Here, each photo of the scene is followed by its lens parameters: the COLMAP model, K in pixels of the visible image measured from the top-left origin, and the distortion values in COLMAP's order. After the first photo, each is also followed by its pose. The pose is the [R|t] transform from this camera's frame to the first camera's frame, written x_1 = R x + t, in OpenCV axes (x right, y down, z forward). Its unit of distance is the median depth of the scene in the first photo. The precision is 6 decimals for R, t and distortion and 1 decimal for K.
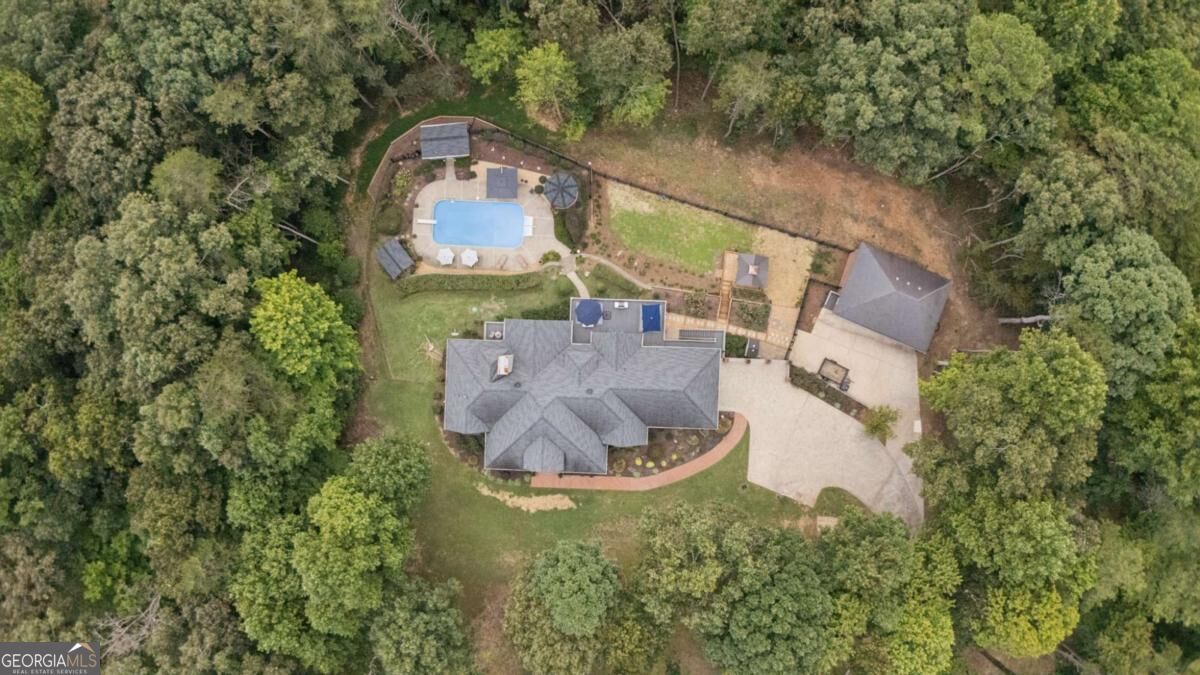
lens RADIAL K [[837.2, 0, 596.3], [0, 837.2, 343.2], [0, 0, 1]] dist [-0.149111, -0.002649]
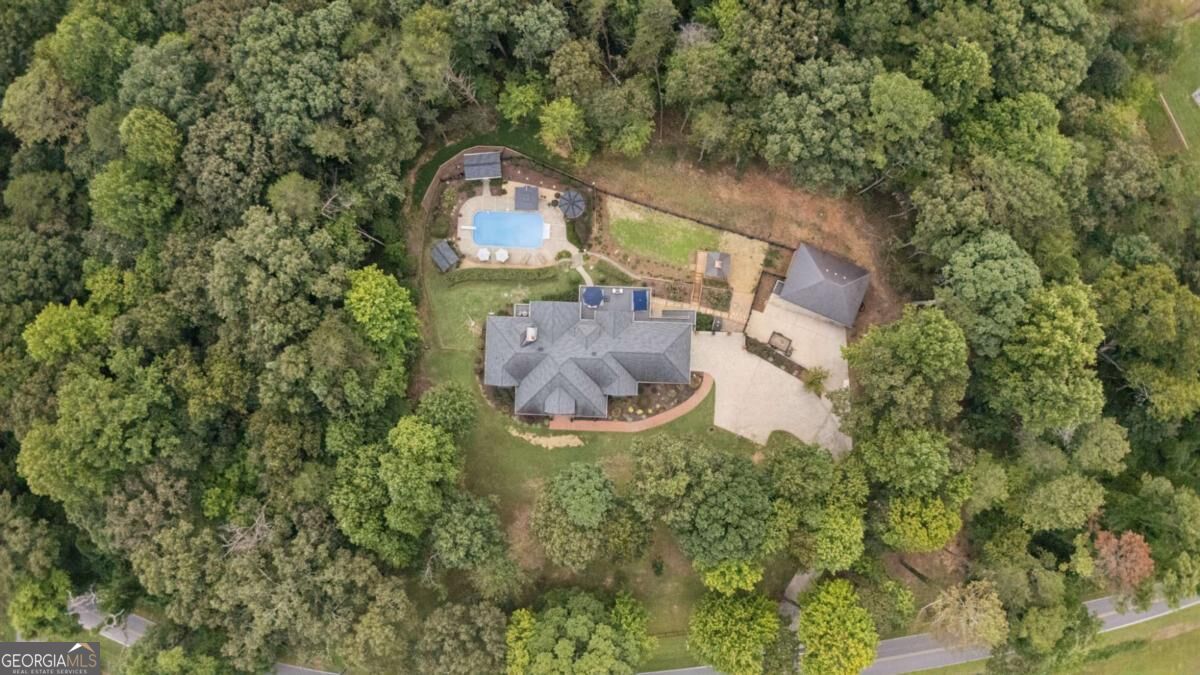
lens RADIAL K [[837.2, 0, 596.9], [0, 837.2, 337.9], [0, 0, 1]] dist [-0.149111, -0.002649]
pose [[0.999998, -0.001600, -0.001017, -0.002071], [0.001594, 0.999982, -0.005822, 0.042597], [0.001027, 0.005820, 0.999983, -0.378457]]
